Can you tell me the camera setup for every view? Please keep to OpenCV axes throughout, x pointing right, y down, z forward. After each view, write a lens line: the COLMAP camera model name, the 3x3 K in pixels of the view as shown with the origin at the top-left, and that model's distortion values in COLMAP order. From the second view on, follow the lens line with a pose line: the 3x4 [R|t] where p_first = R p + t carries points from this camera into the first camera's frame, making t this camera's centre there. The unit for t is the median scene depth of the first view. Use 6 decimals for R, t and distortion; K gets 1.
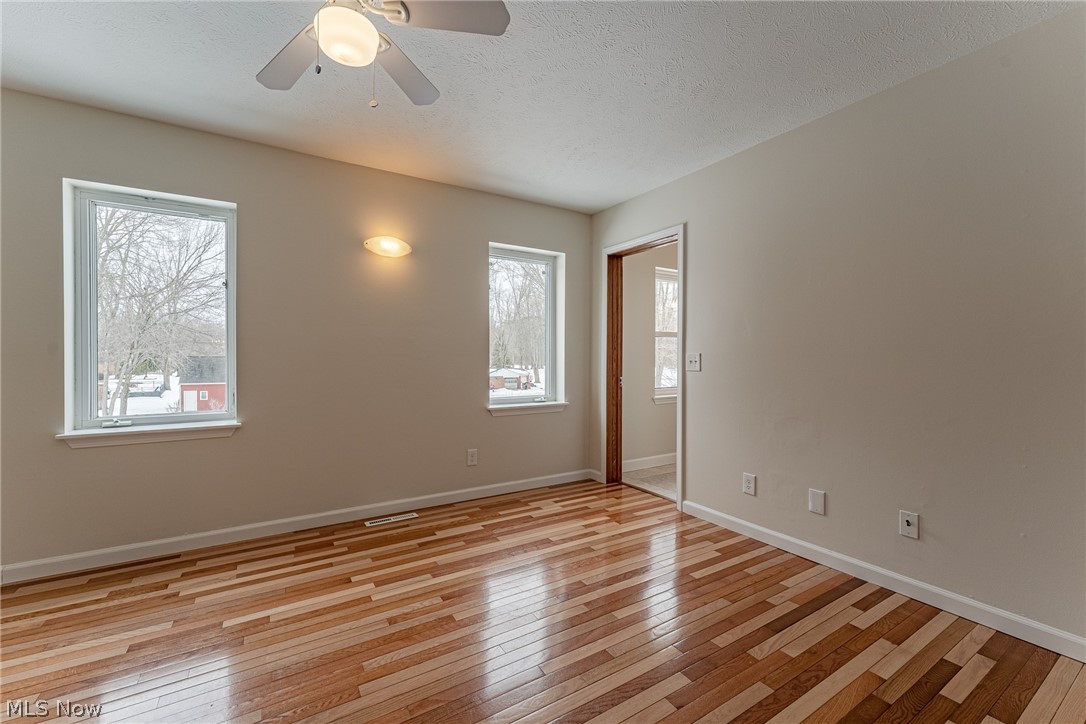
lens RADIAL K [[437.9, 0, 545.5], [0, 437.9, 360.8], [0, 0, 1]] dist [0.006136, 0.000681]
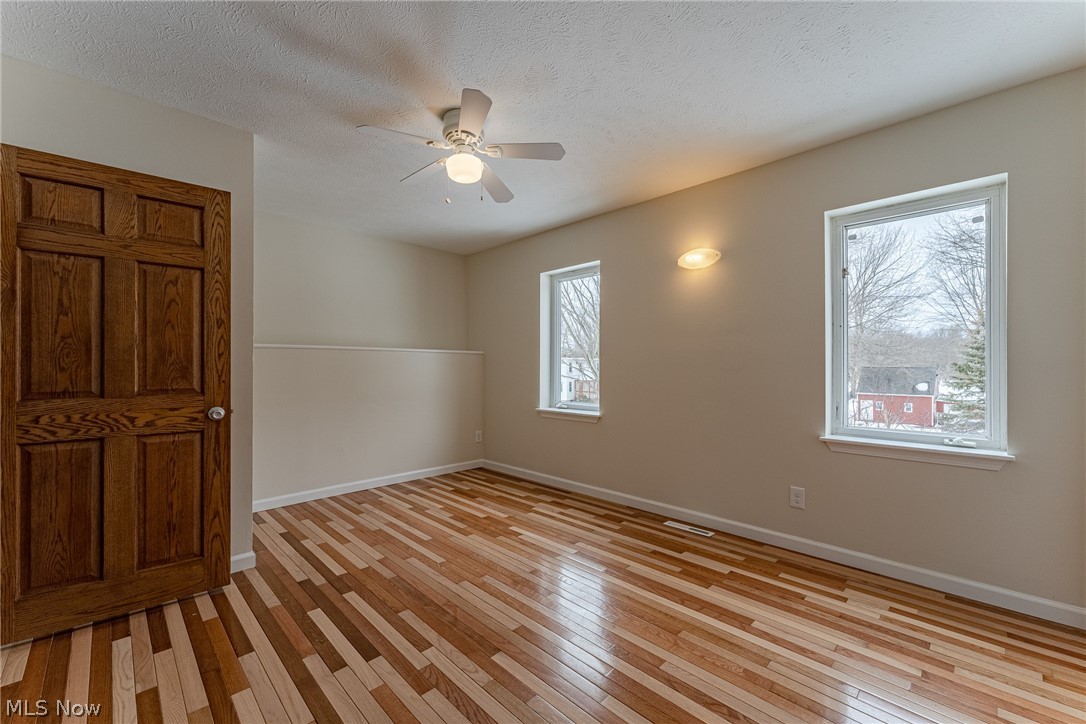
lens RADIAL K [[437.9, 0, 545.0], [0, 437.9, 363.9], [0, 0, 1]] dist [0.006136, 0.000681]
pose [[0.238936, -0.006580, -0.971013, 0.573117], [-0.010377, 0.999903, -0.009329, -0.004897], [0.970980, 0.012306, 0.238844, 0.447812]]
